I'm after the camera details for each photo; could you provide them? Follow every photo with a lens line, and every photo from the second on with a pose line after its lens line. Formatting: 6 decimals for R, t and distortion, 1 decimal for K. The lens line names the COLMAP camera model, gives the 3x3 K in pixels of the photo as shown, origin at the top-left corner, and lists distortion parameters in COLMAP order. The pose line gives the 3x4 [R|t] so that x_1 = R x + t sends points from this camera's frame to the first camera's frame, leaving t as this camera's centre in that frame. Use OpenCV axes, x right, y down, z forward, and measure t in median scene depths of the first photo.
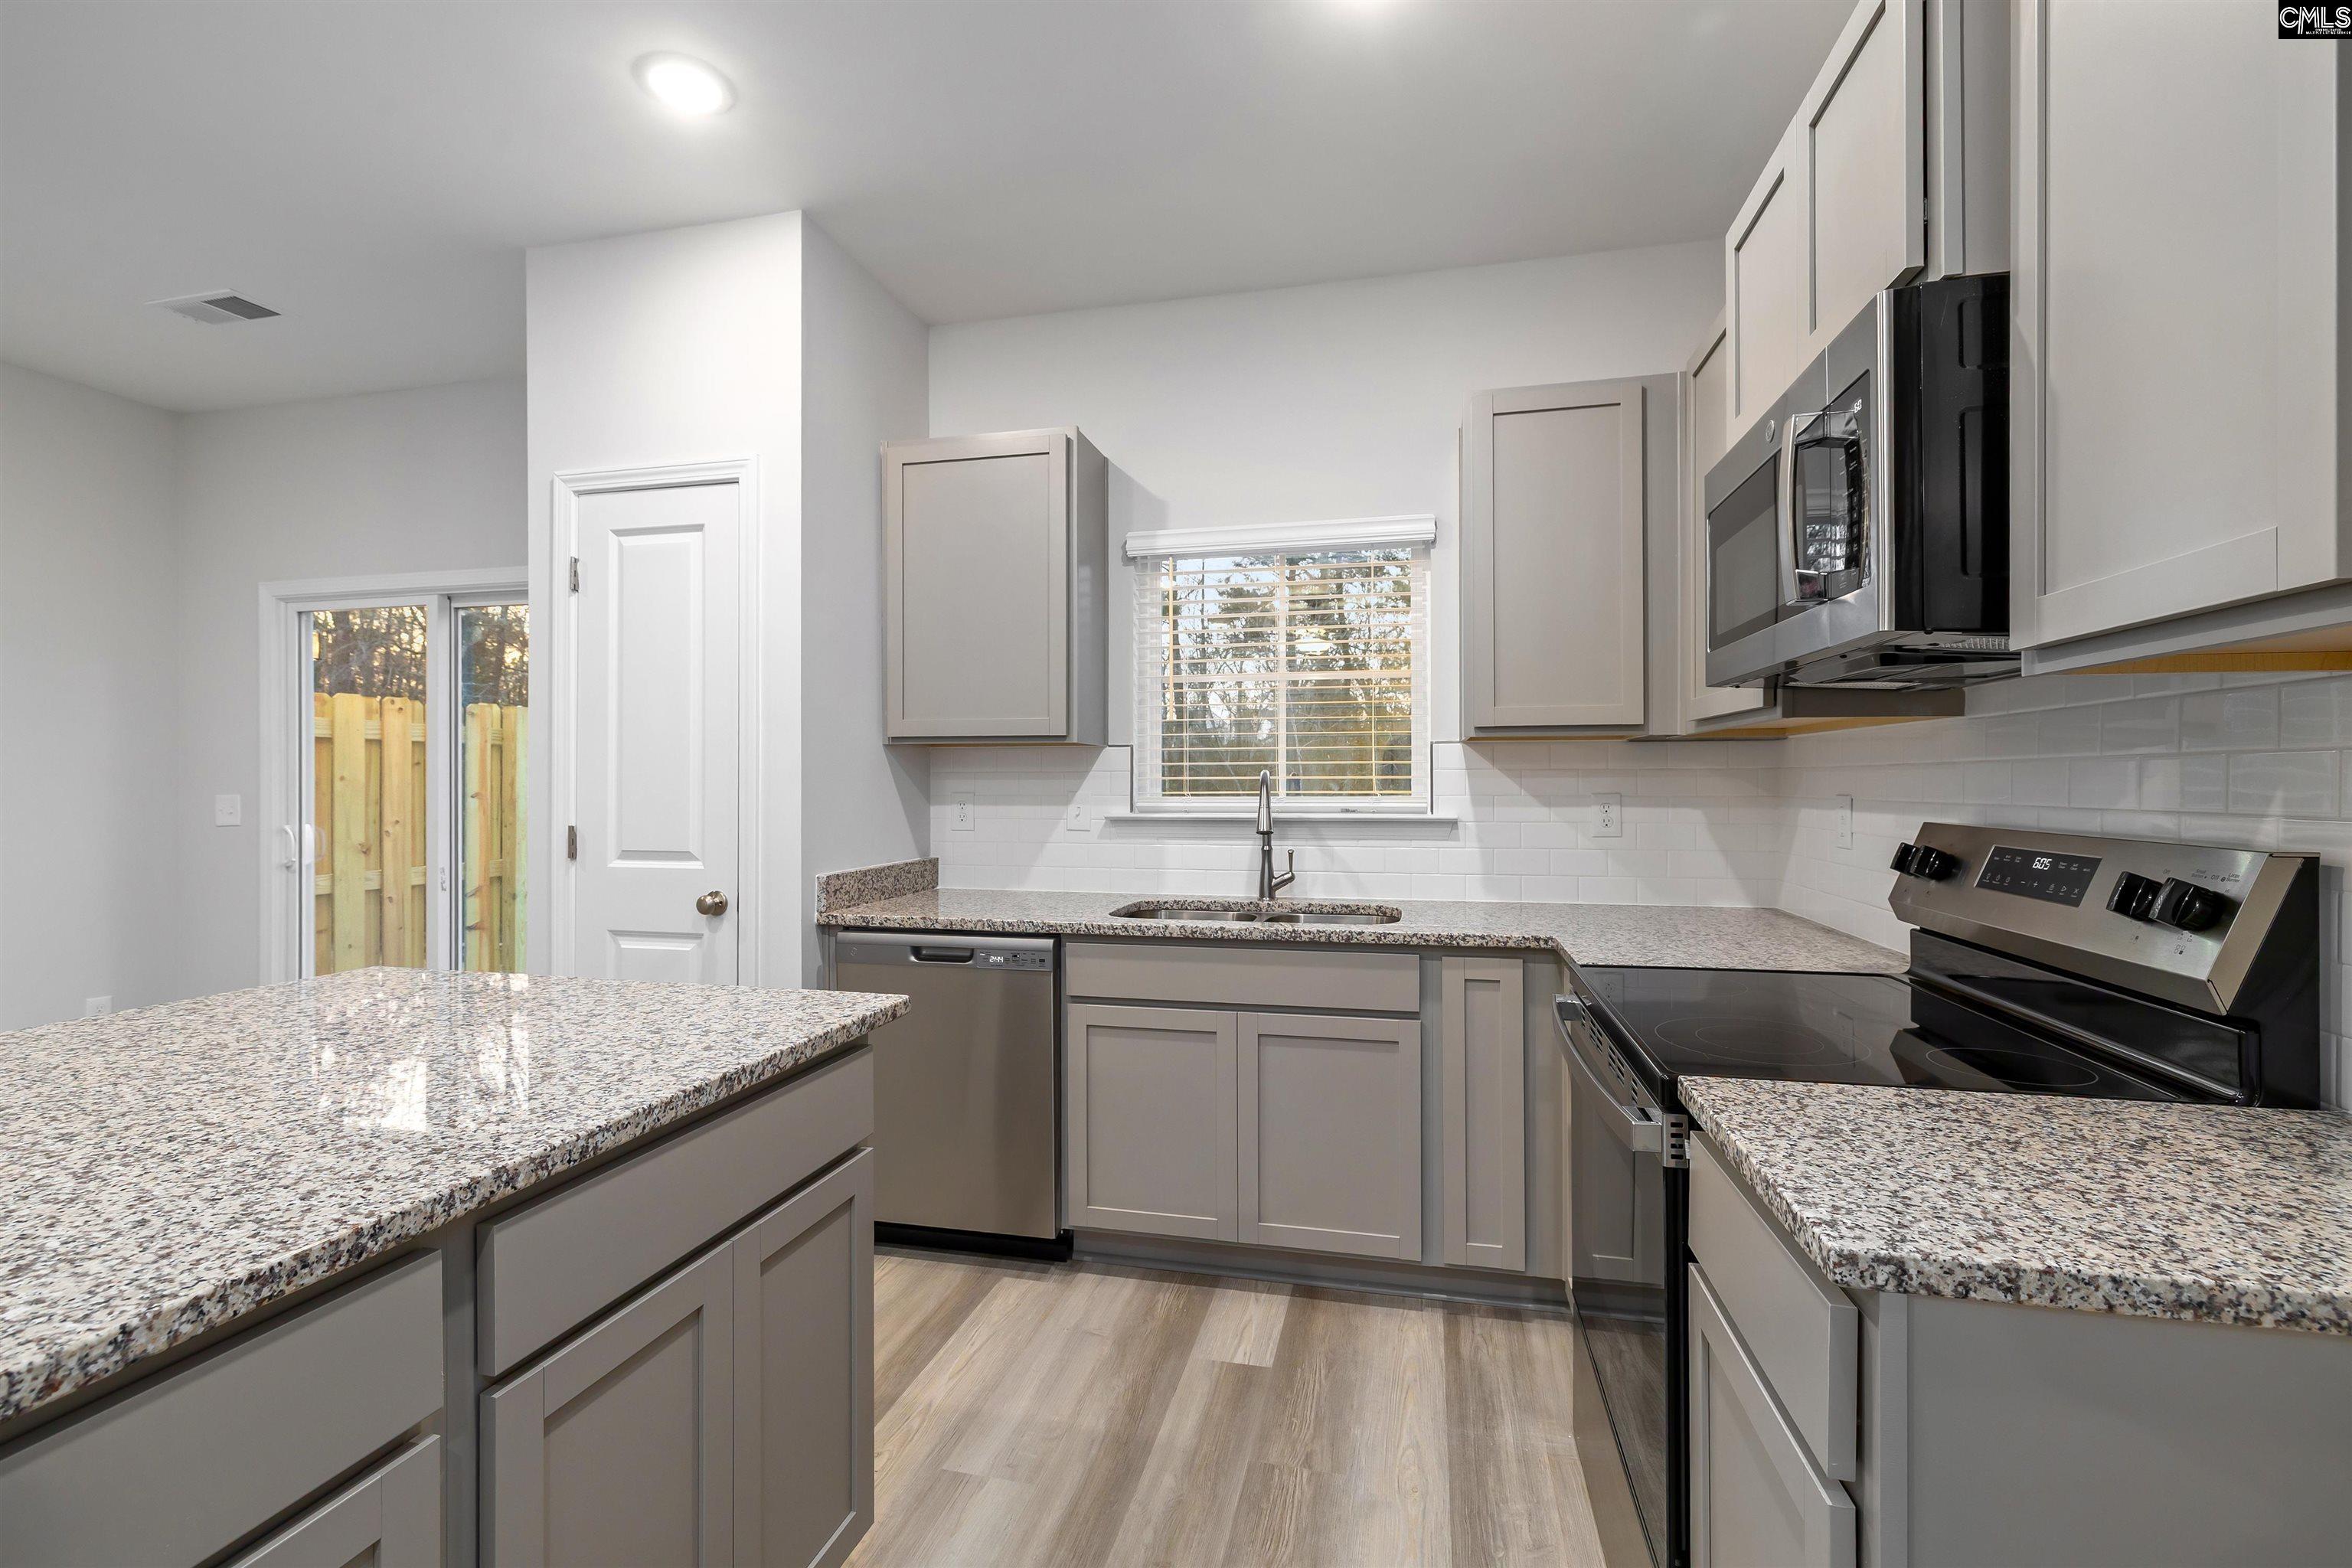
lens RADIAL K [[1017.8, 0, 1158.6], [0, 1017.8, 777.6], [0, 0, 1]] dist [0.000211, 0.000733]
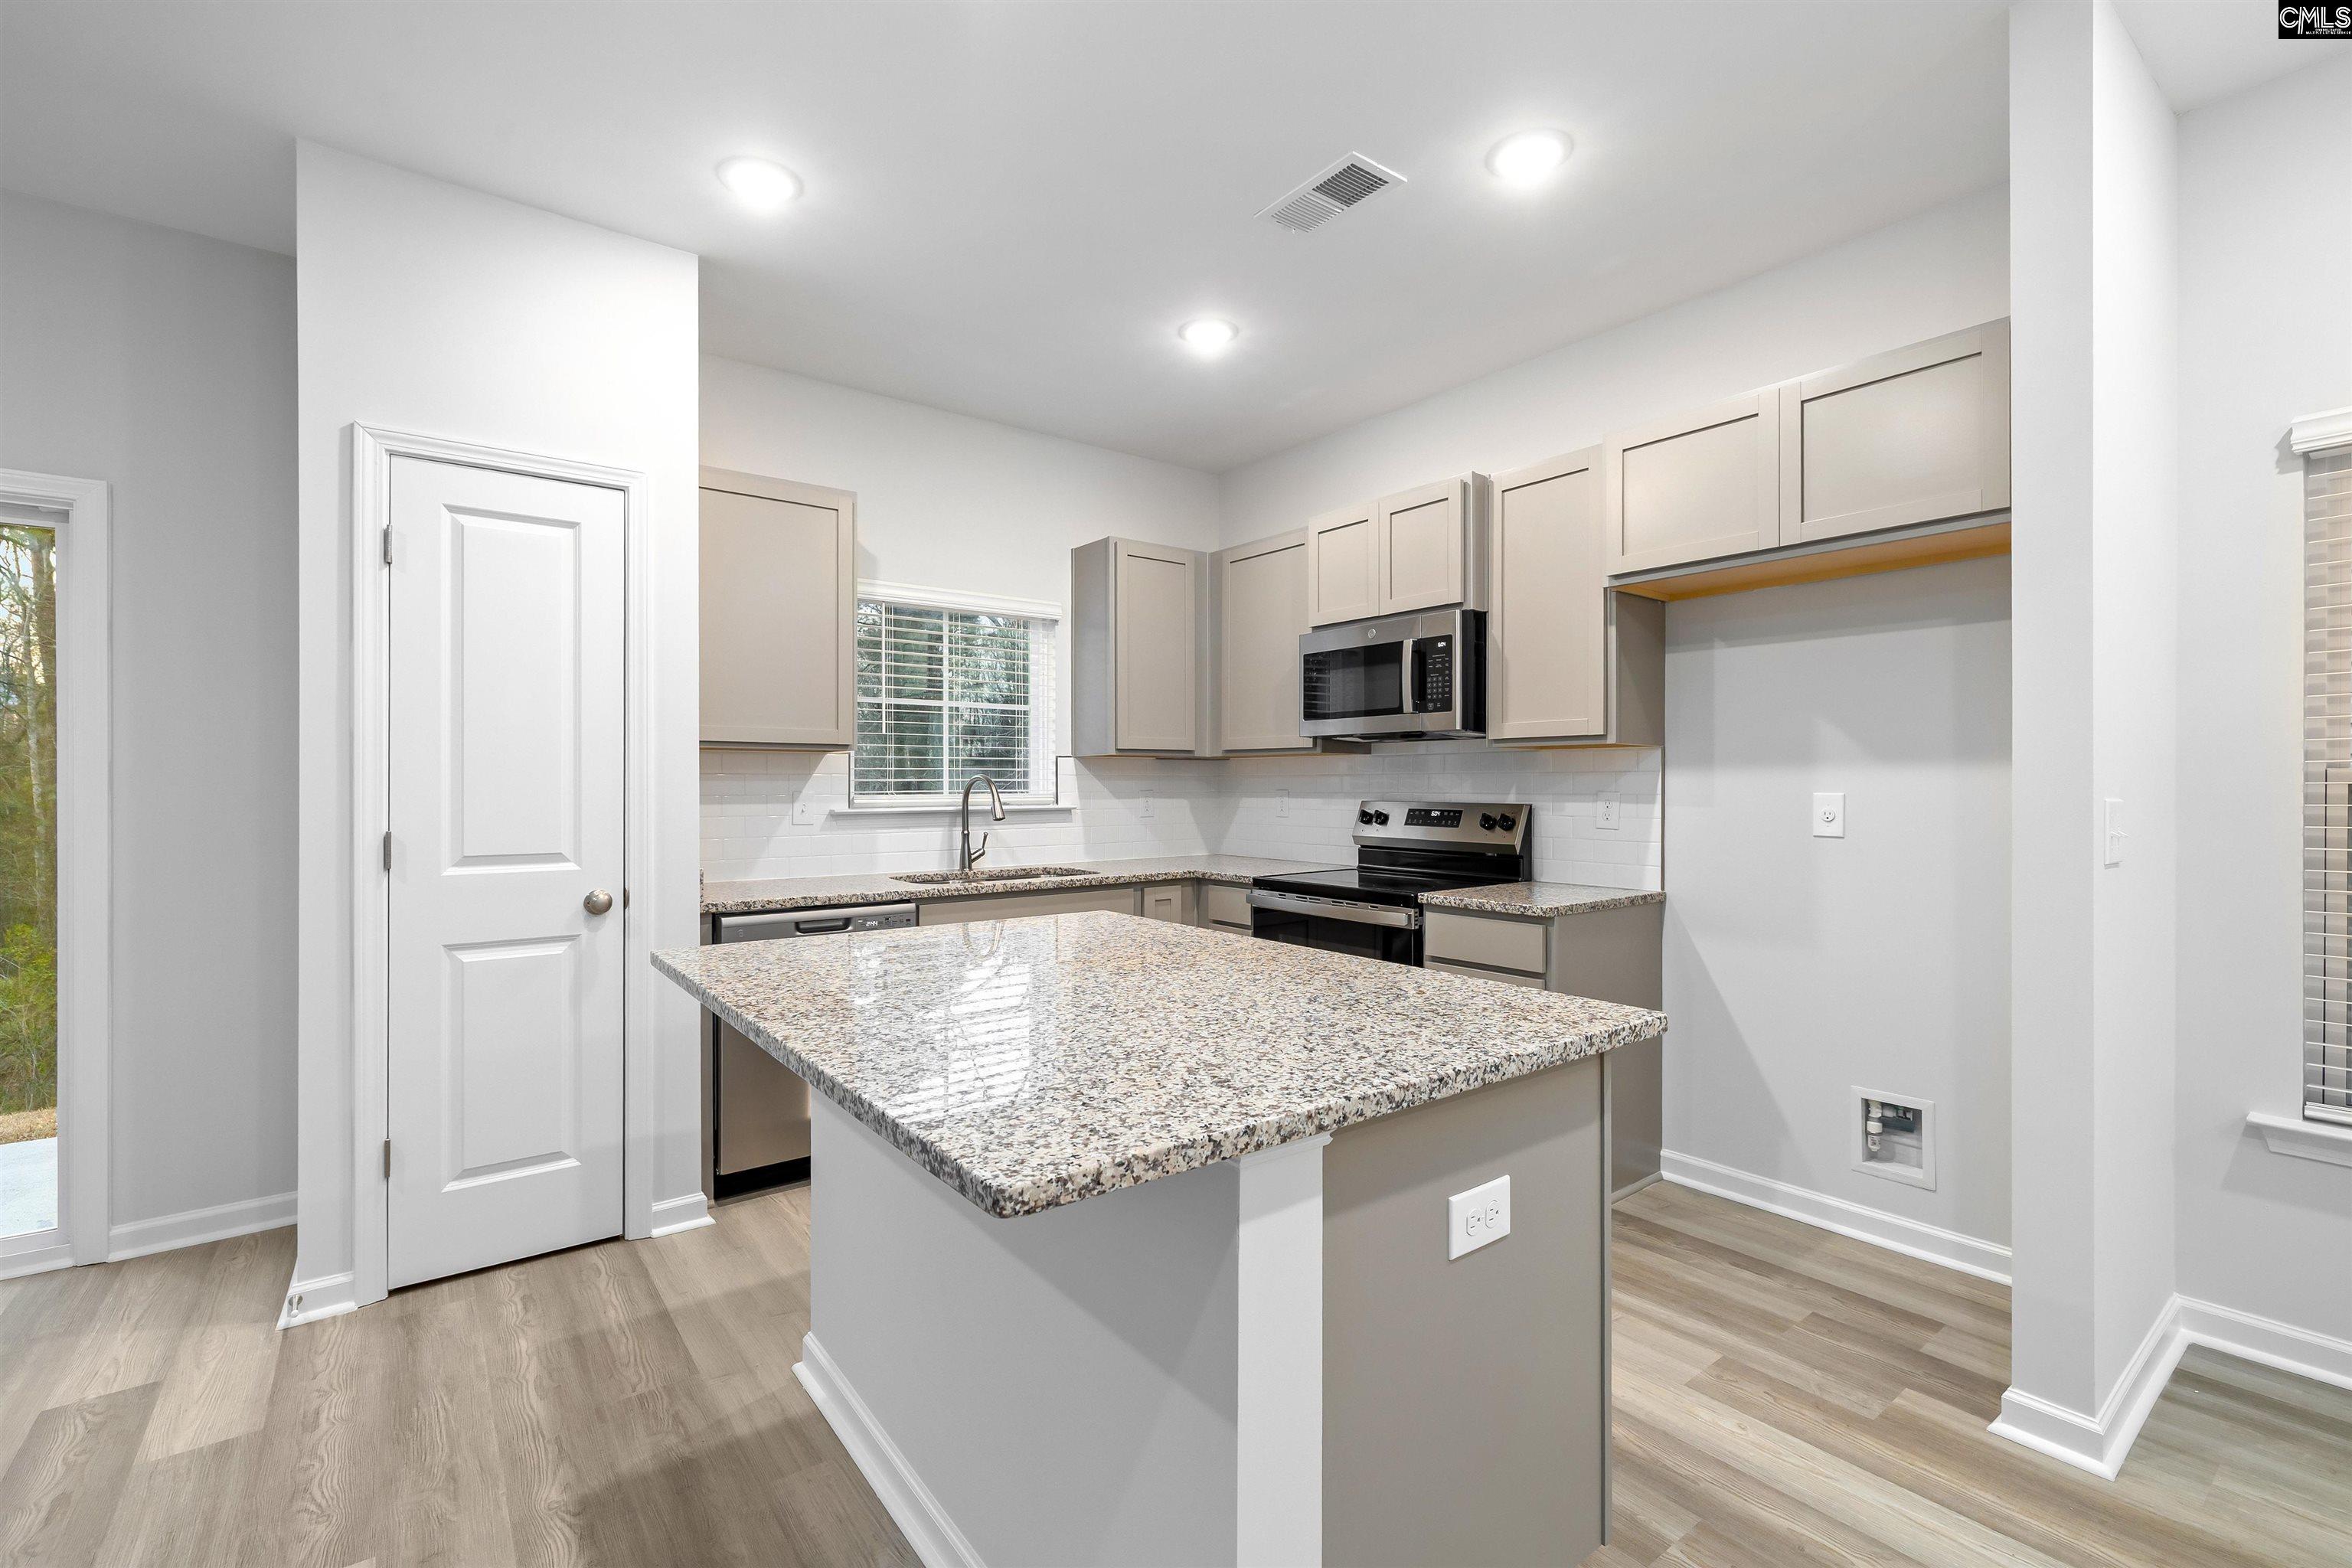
lens RADIAL K [[1017.8, 0, 1167.8], [0, 1017.8, 787.7], [0, 0, 1]] dist [0.000211, 0.000733]
pose [[0.639809, -0.001696, 0.768532, -0.769438], [-0.003104, 0.999984, 0.004791, 0.002998], [-0.768528, -0.005451, 0.639793, -0.072471]]
